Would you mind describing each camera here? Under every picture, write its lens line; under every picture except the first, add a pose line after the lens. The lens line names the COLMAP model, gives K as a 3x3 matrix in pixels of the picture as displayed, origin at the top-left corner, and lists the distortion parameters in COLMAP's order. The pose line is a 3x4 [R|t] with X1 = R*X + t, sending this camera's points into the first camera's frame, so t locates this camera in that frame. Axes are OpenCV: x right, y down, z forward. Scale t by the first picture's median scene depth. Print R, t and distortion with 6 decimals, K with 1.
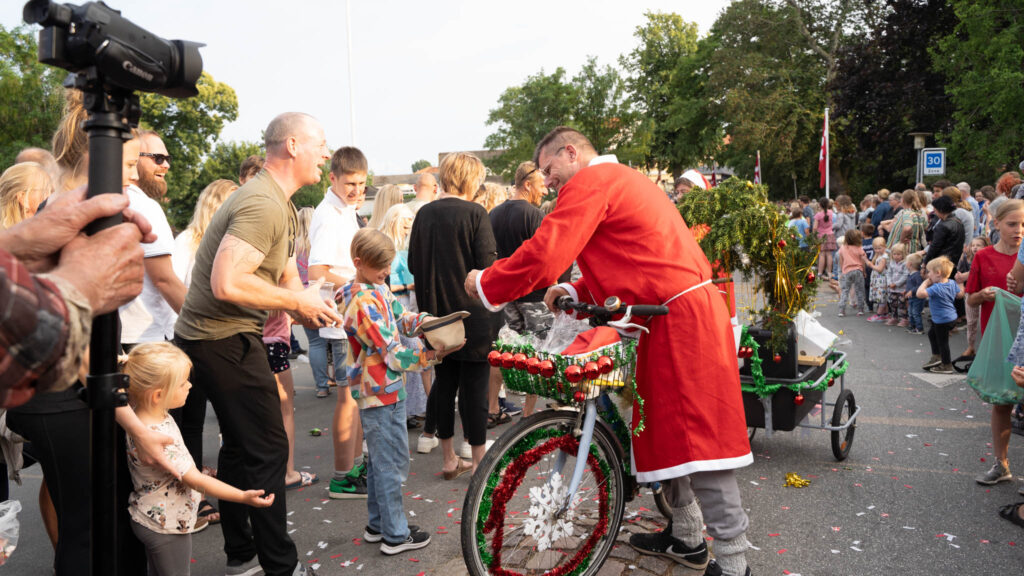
lens RADIAL K [[829.8, 0, 511.9], [0, 829.8, 291.7], [0, 0, 1]] dist [-0.119969, 0.095432]
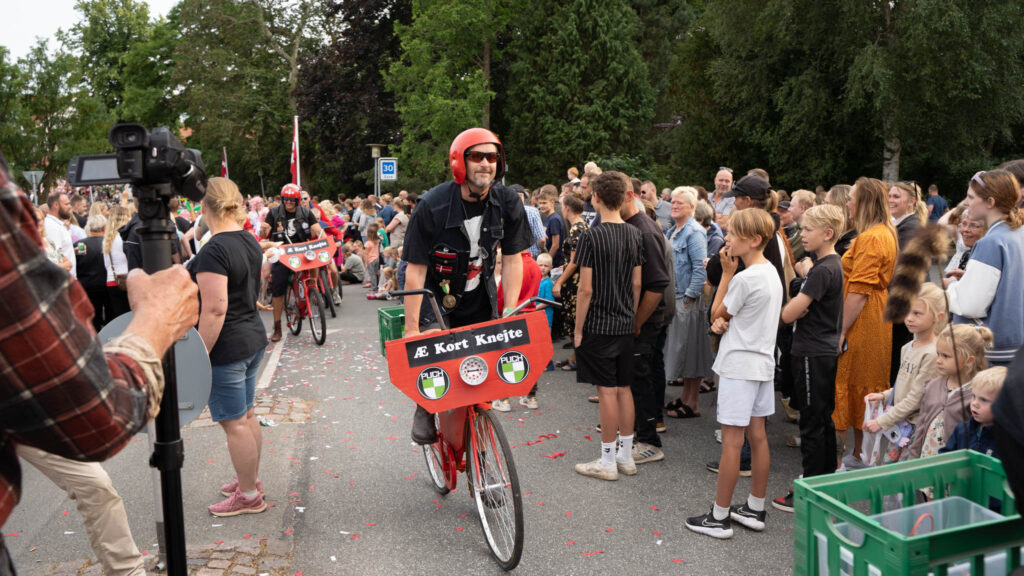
lens RADIAL K [[882.9, 0, 516.1], [0, 882.9, 291.2], [0, 0, 1]] dist [-0.105035, 0.102150]
pose [[0.810354, -0.045500, 0.584171, -0.044224], [0.044272, 0.998885, 0.016388, 0.003019], [-0.584265, 0.012582, 0.811465, -0.078486]]
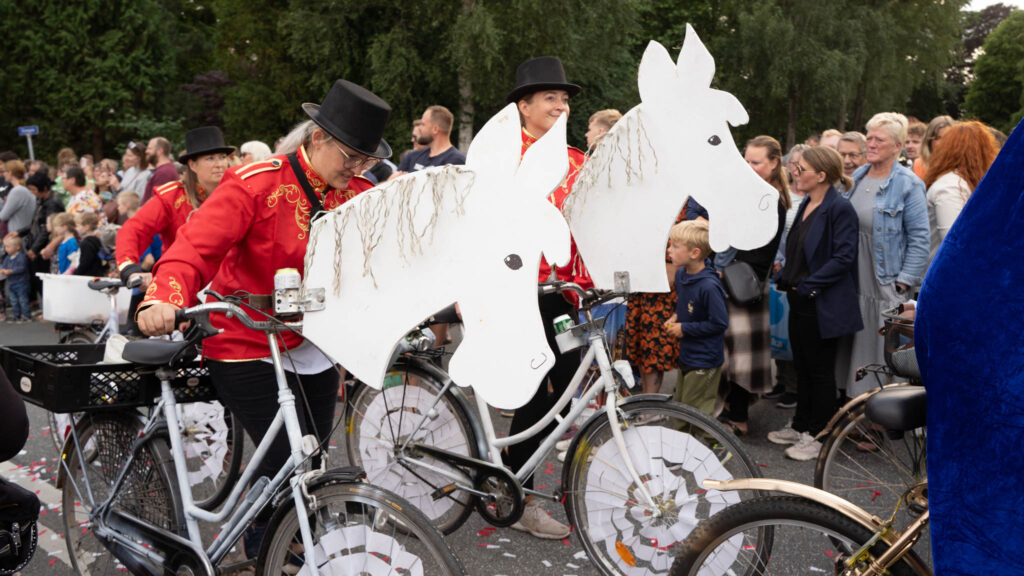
lens RADIAL K [[829.8, 0, 511.9], [0, 829.8, 291.7], [0, 0, 1]] dist [-0.119969, 0.095432]
pose [[0.275551, -0.127510, 0.952792, -0.040881], [0.100175, 0.989576, 0.103462, -0.004705], [-0.956053, 0.066937, 0.285452, 0.044265]]
